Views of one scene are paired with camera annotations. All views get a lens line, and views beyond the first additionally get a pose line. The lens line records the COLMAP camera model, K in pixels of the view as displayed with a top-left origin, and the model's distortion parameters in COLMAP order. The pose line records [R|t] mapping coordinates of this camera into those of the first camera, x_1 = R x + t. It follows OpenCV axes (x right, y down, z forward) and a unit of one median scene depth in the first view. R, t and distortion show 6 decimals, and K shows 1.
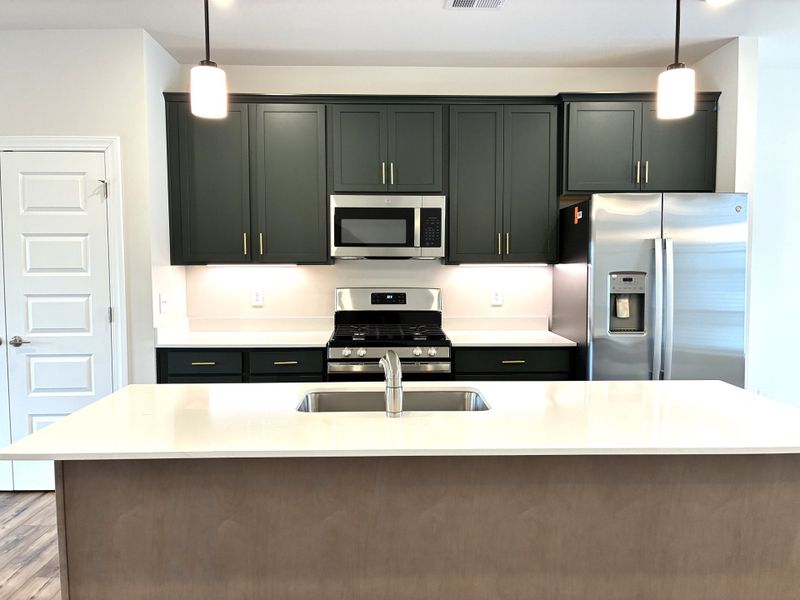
lens RADIAL K [[604.4, 0, 400.2], [0, 604.4, 297.3], [0, 0, 1]] dist [0.063587, -0.083403]
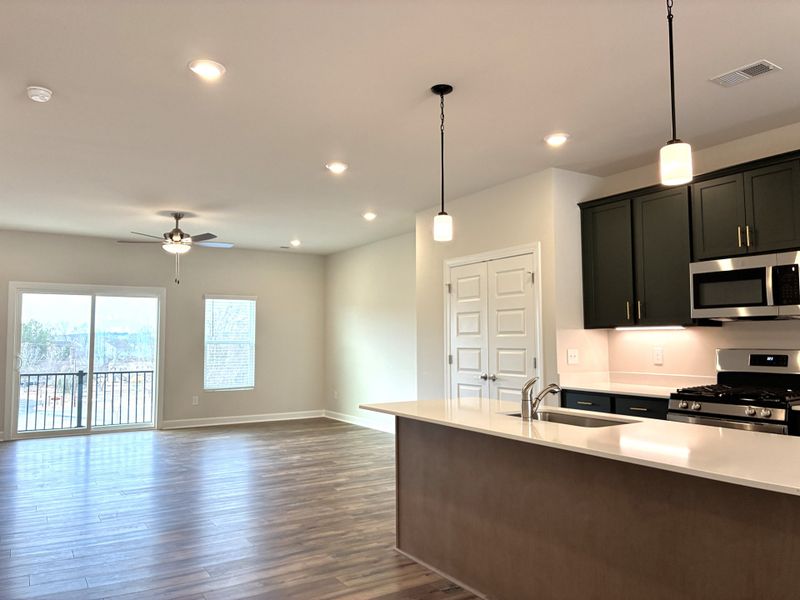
lens RADIAL K [[609.1, 0, 401.7], [0, 609.1, 296.1], [0, 0, 1]] dist [0.046982, -0.054740]
pose [[0.506268, -0.062692, -0.860094, 0.584376], [-0.052275, 0.993289, -0.103171, 0.034781], [0.860790, 0.097194, 0.499593, -0.011937]]
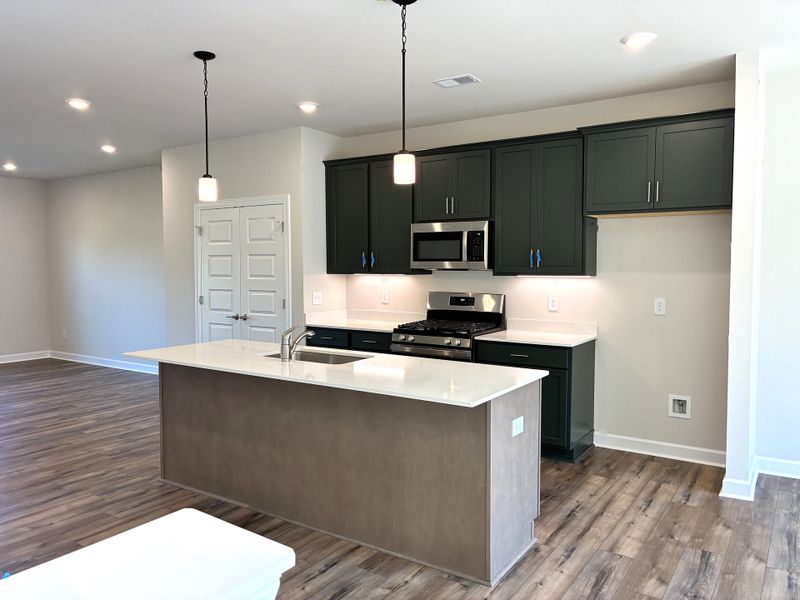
lens RADIAL K [[604.4, 0, 400.2], [0, 604.4, 297.3], [0, 0, 1]] dist [0.063587, -0.083403]
pose [[0.815881, 0.033467, -0.577251, 0.663507], [-0.040283, 0.999188, 0.000994, -0.002507], [0.576816, 0.022442, 0.816566, -0.130081]]
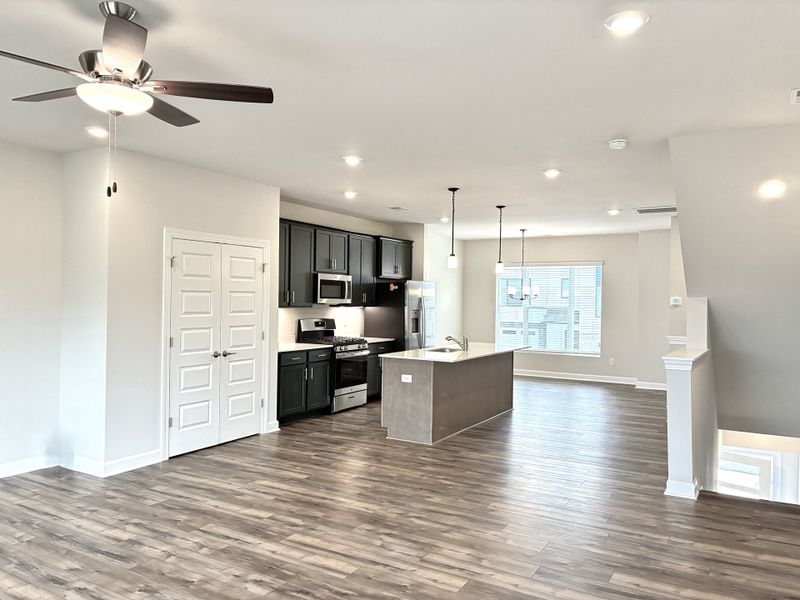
lens RADIAL K [[604.4, 0, 400.2], [0, 604.4, 297.3], [0, 0, 1]] dist [0.063587, -0.083403]
pose [[0.531757, 0.009519, 0.846843, -1.694460], [0.040931, 0.998479, -0.036926, -0.002073], [-0.845907, 0.054297, 0.530559, -0.306033]]
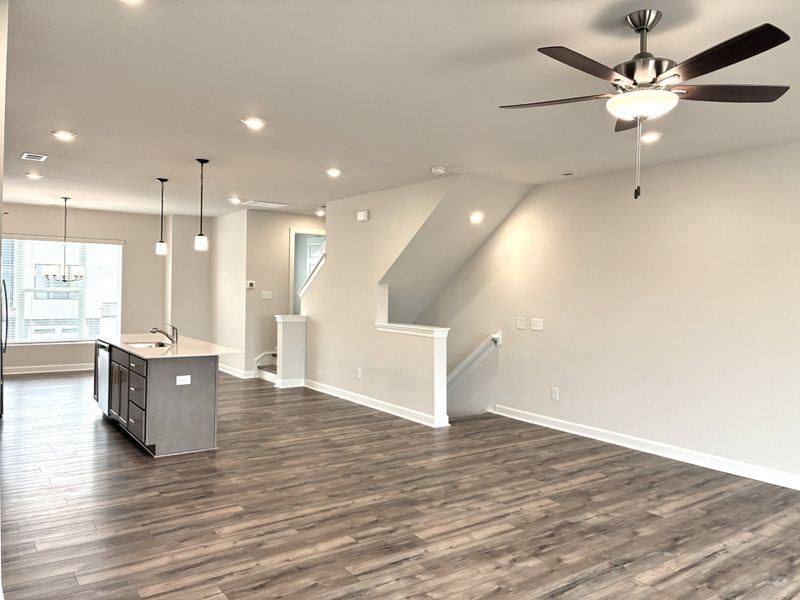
lens RADIAL K [[609.1, 0, 401.7], [0, 609.1, 296.1], [0, 0, 1]] dist [0.046982, -0.054740]
pose [[-0.560838, -0.021597, 0.827644, -1.724364], [0.032652, 0.998305, 0.048177, -0.084740], [-0.827281, 0.054044, -0.559183, 0.933537]]
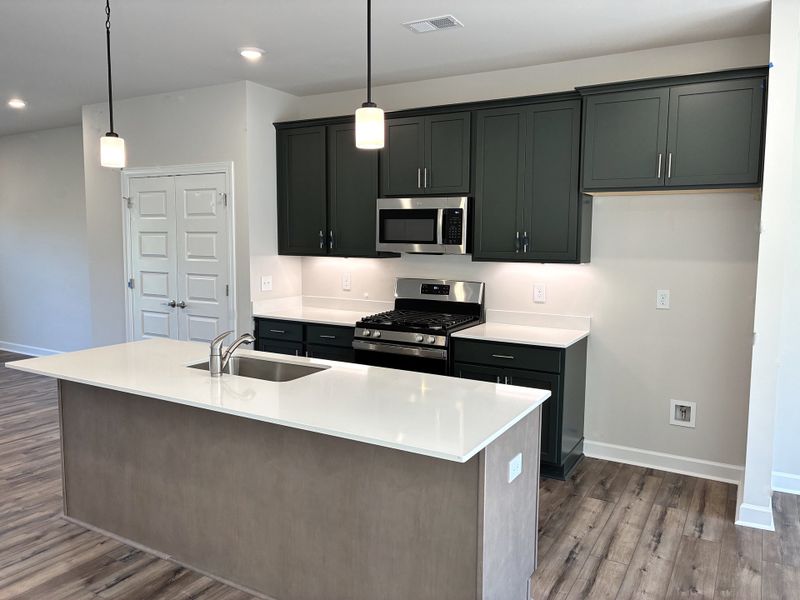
lens RADIAL K [[604.9, 0, 404.7], [0, 604.9, 296.2], [0, 0, 1]] dist [0.062425, -0.085744]
pose [[0.852671, 0.060867, -0.518890, 0.553166], [-0.045652, 0.998072, 0.042057, -0.032624], [0.520450, -0.012173, 0.853806, 0.024203]]
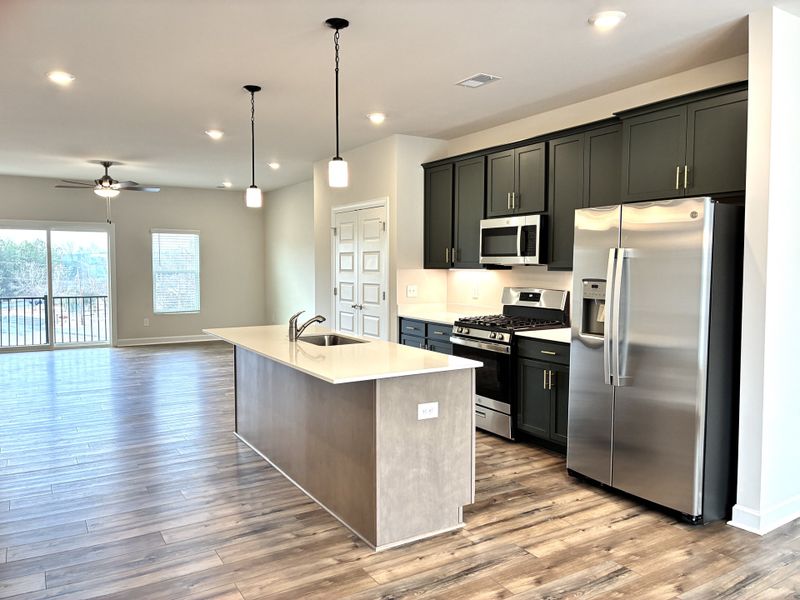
lens RADIAL K [[604.9, 0, 404.7], [0, 604.9, 296.2], [0, 0, 1]] dist [0.062425, -0.085744]
pose [[0.501588, 0.050993, -0.863603, 1.026059], [-0.059420, 0.997935, 0.024413, -0.016228], [0.863064, 0.039070, 0.503582, 0.145424]]
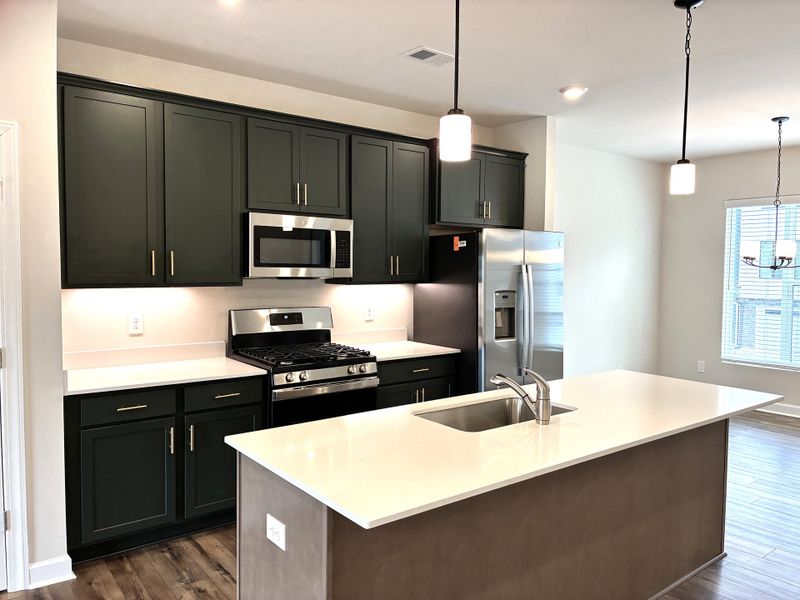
lens RADIAL K [[604.4, 0, 400.2], [0, 604.4, 297.3], [0, 0, 1]] dist [0.063587, -0.083403]
pose [[0.807029, -0.021392, 0.590125, -0.488286], [0.027029, 0.999634, -0.000728, -0.029888], [-0.589893, 0.016538, 0.807312, 0.103183]]
